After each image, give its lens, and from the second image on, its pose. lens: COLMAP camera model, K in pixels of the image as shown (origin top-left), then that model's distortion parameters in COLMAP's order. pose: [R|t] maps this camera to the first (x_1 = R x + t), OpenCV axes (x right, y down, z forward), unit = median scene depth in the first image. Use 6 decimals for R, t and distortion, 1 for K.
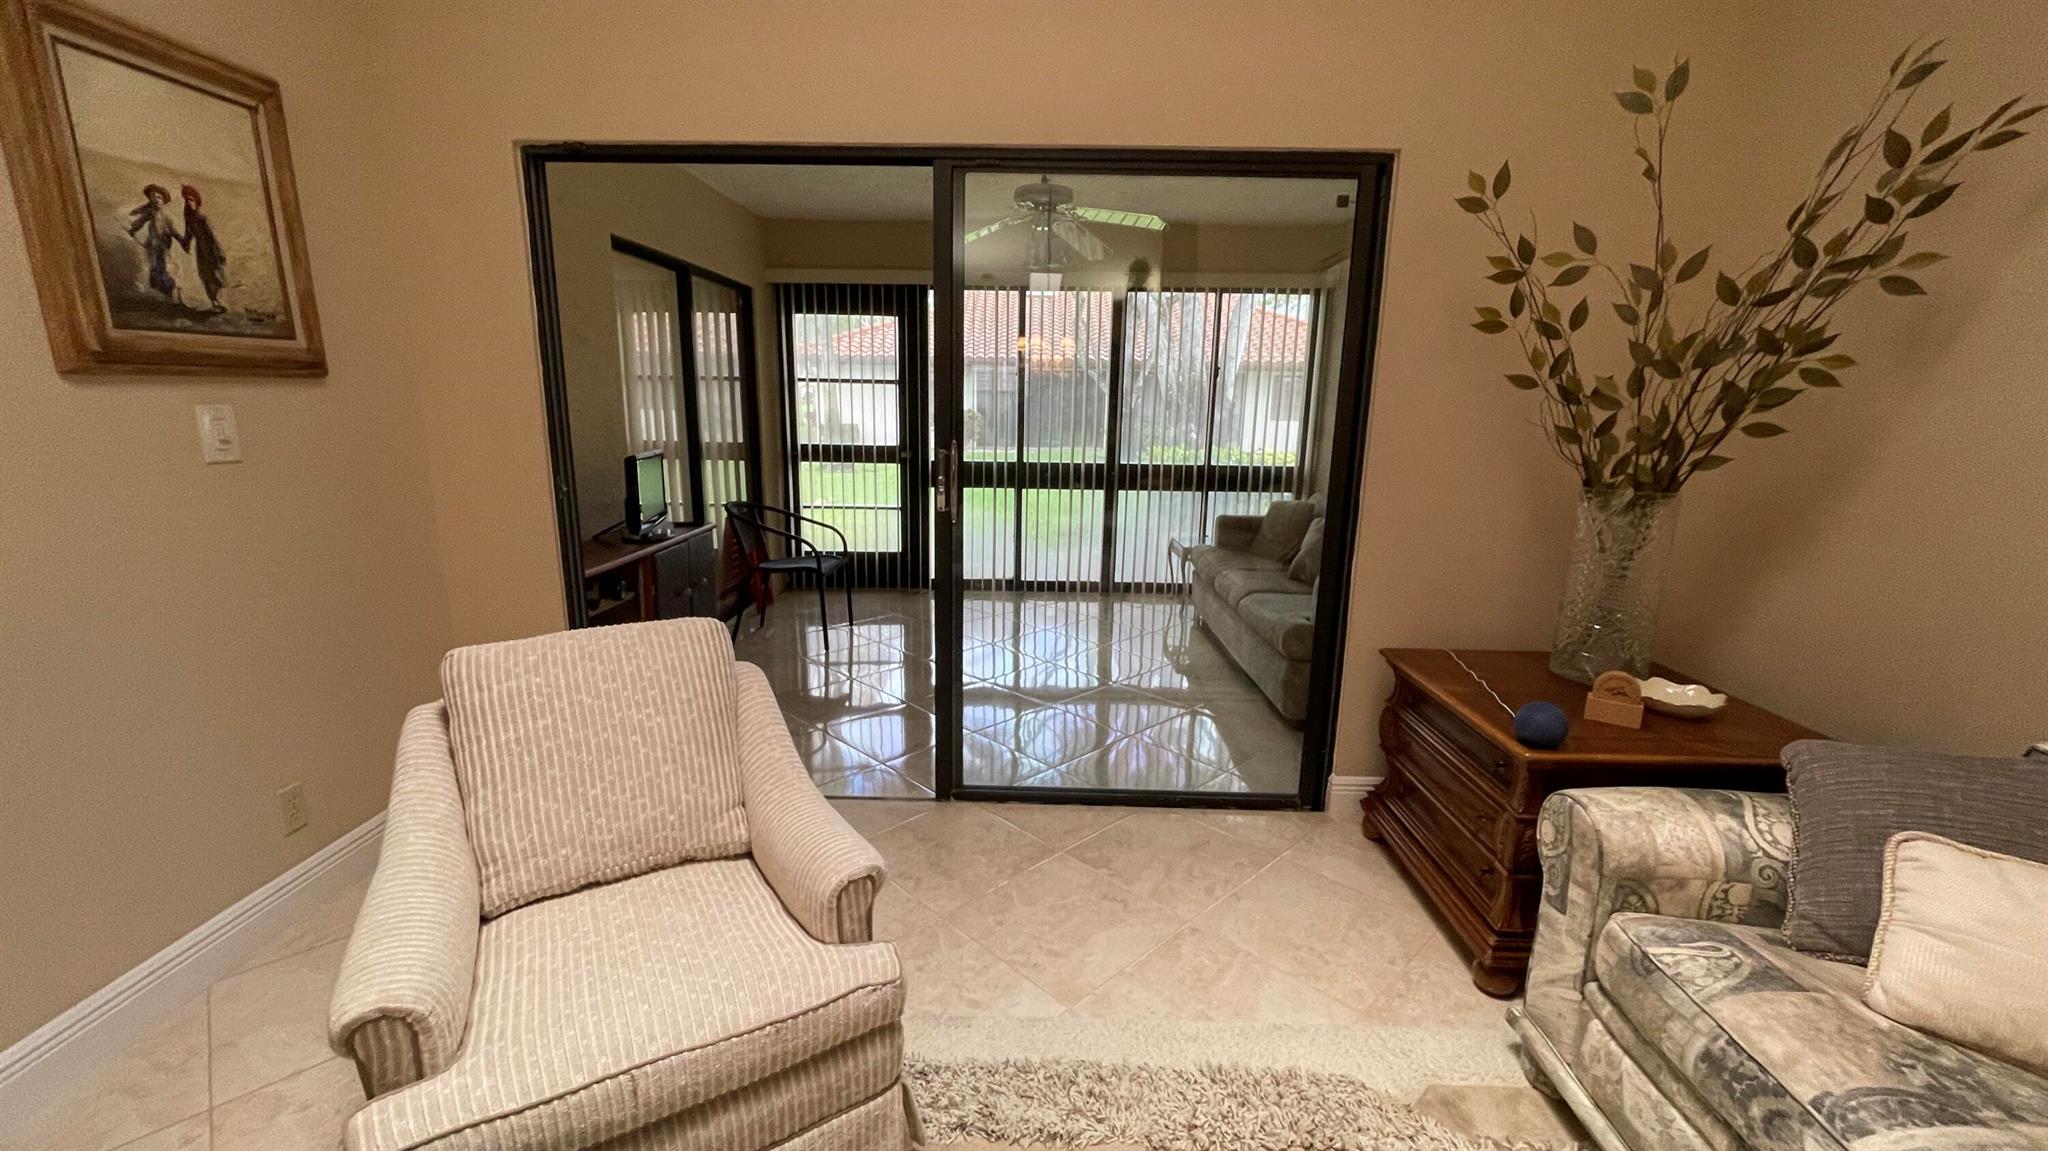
lens RADIAL K [[826.5, 0, 1024.0], [0, 826.5, 575.5], [0, 0, 1]] dist [-0.000552, -0.000158]
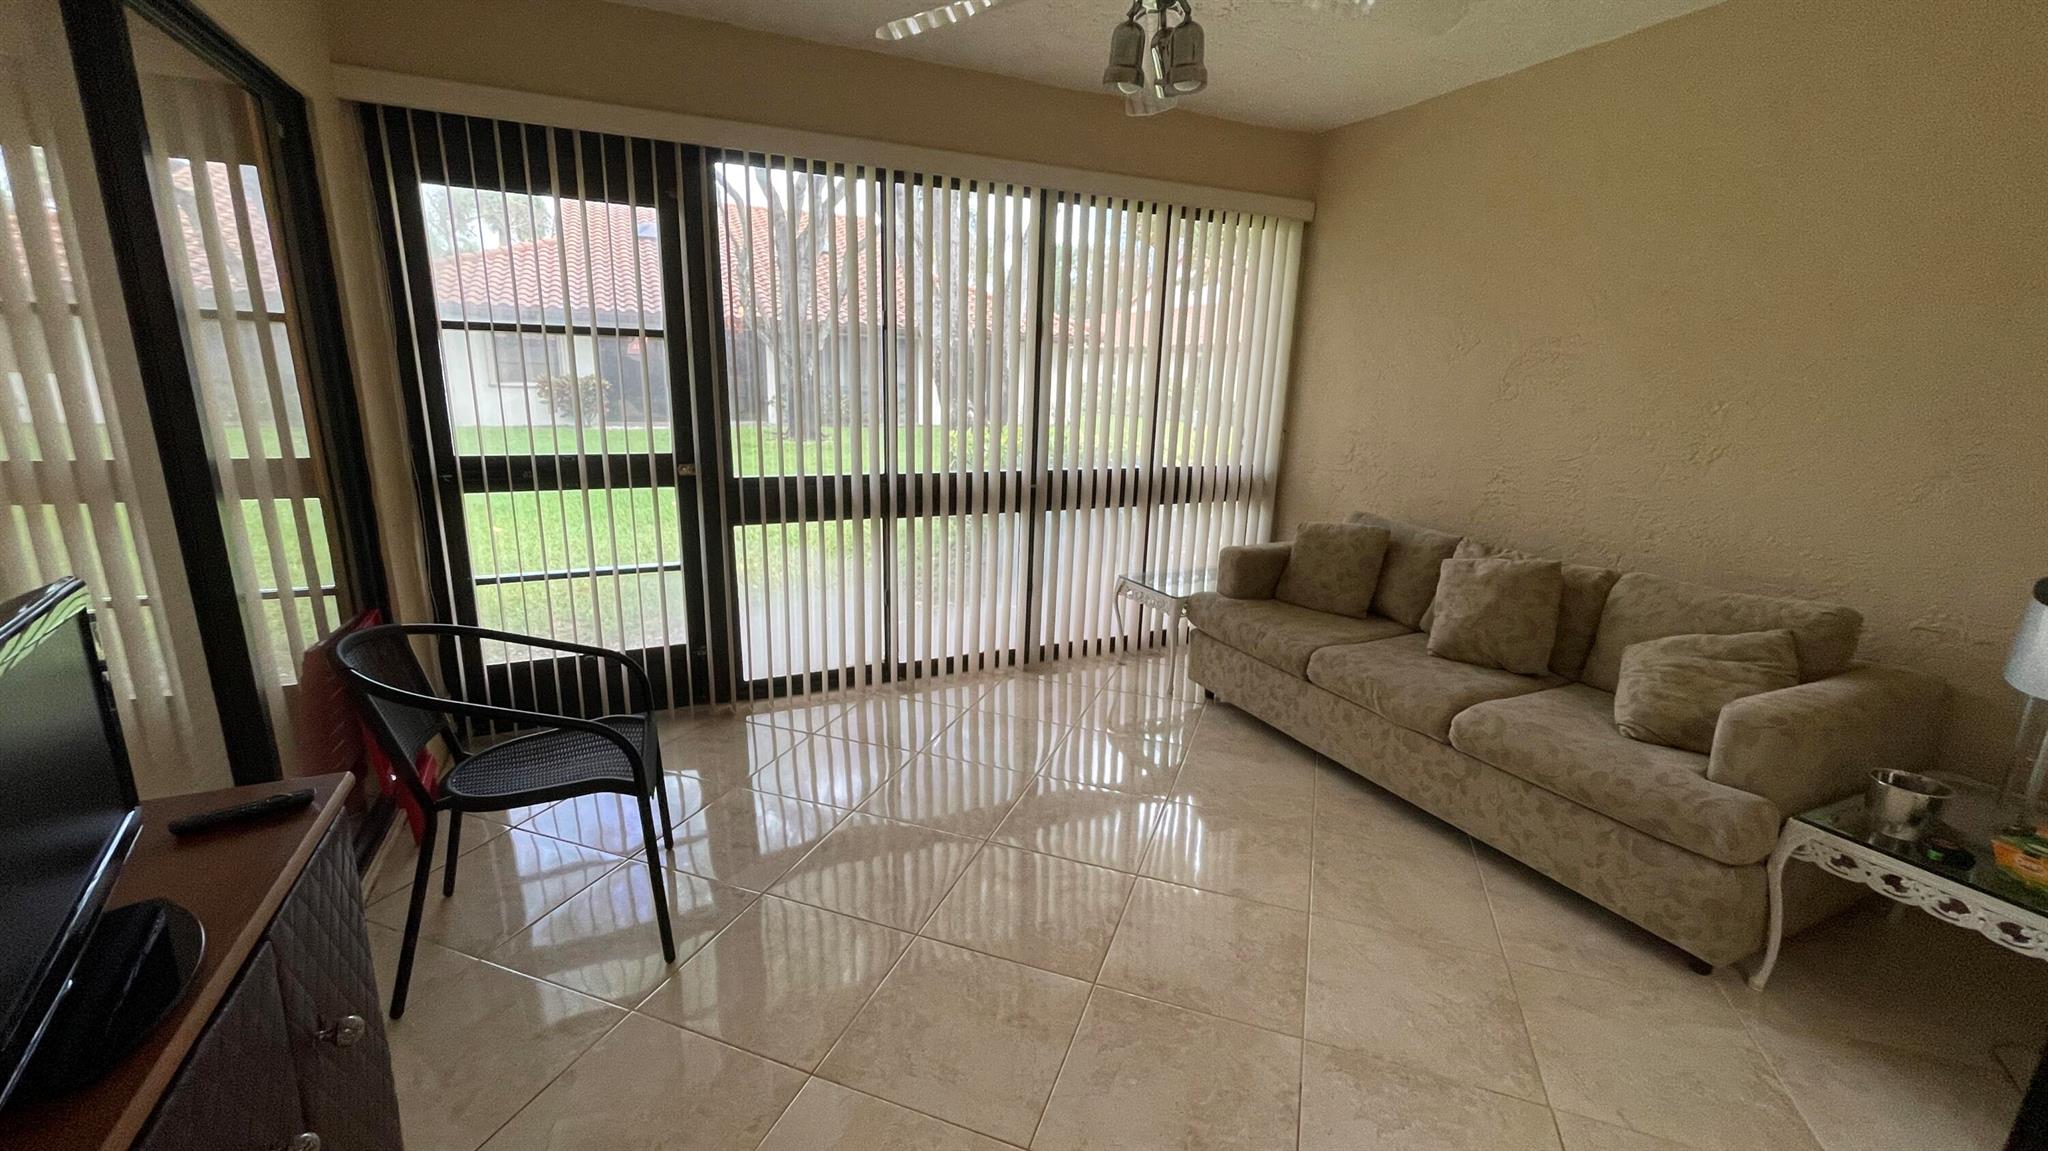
lens RADIAL K [[826.5, 0, 1024.0], [0, 826.5, 575.5], [0, 0, 1]] dist [-0.000552, -0.000158]
pose [[0.893518, -0.095409, 0.438773, -0.209909], [0.079262, 0.995334, 0.055022, -0.097226], [-0.441976, -0.014385, 0.896912, 0.446555]]
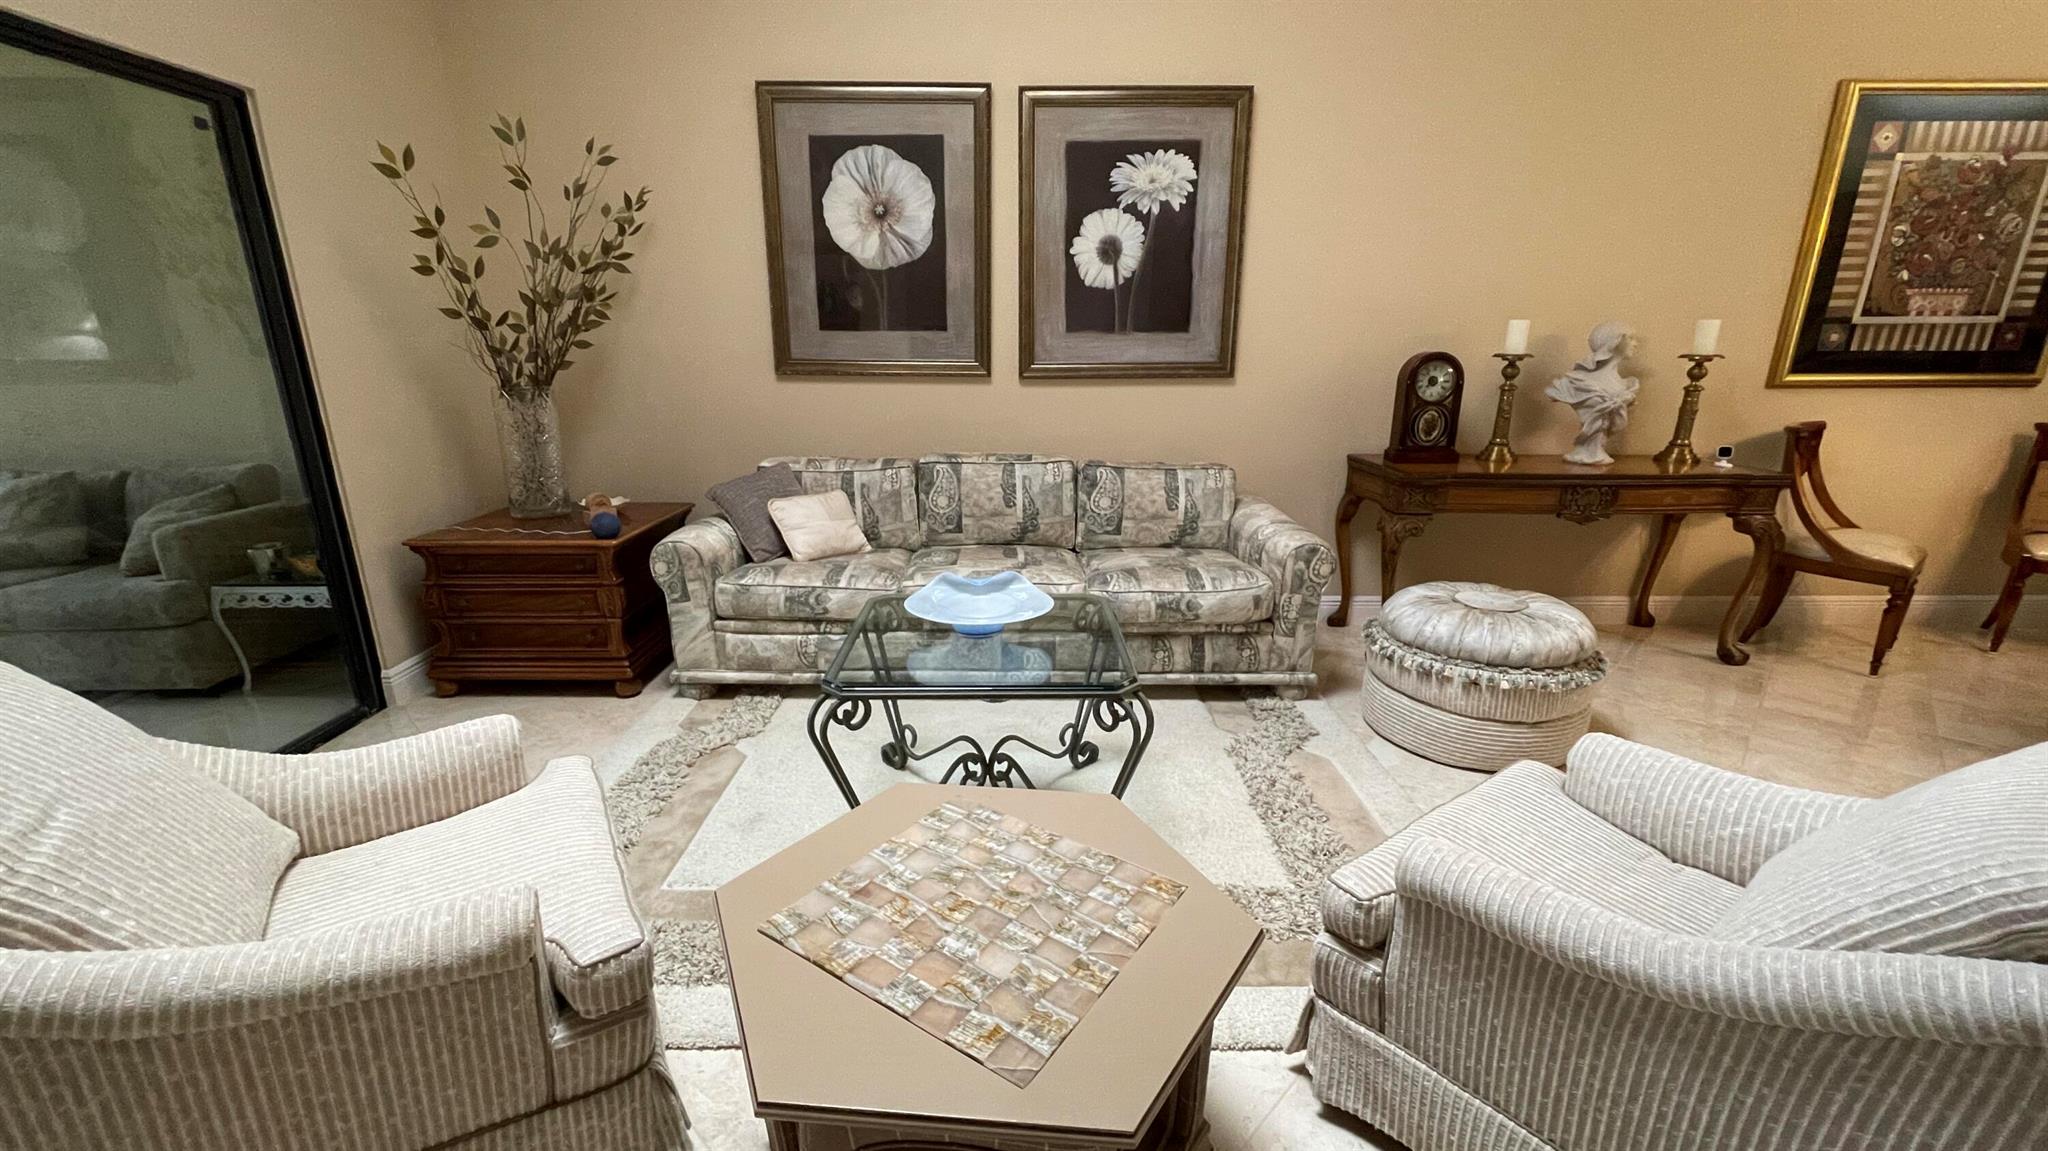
lens RADIAL K [[826.5, 0, 1024.0], [0, 826.5, 575.5], [0, 0, 1]] dist [-0.000552, -0.000158]
pose [[-0.042986, -0.282331, 0.958353, -0.353739], [0.208938, 0.935488, 0.284967, -0.008246], [-0.976984, 0.212487, 0.018776, 0.057286]]
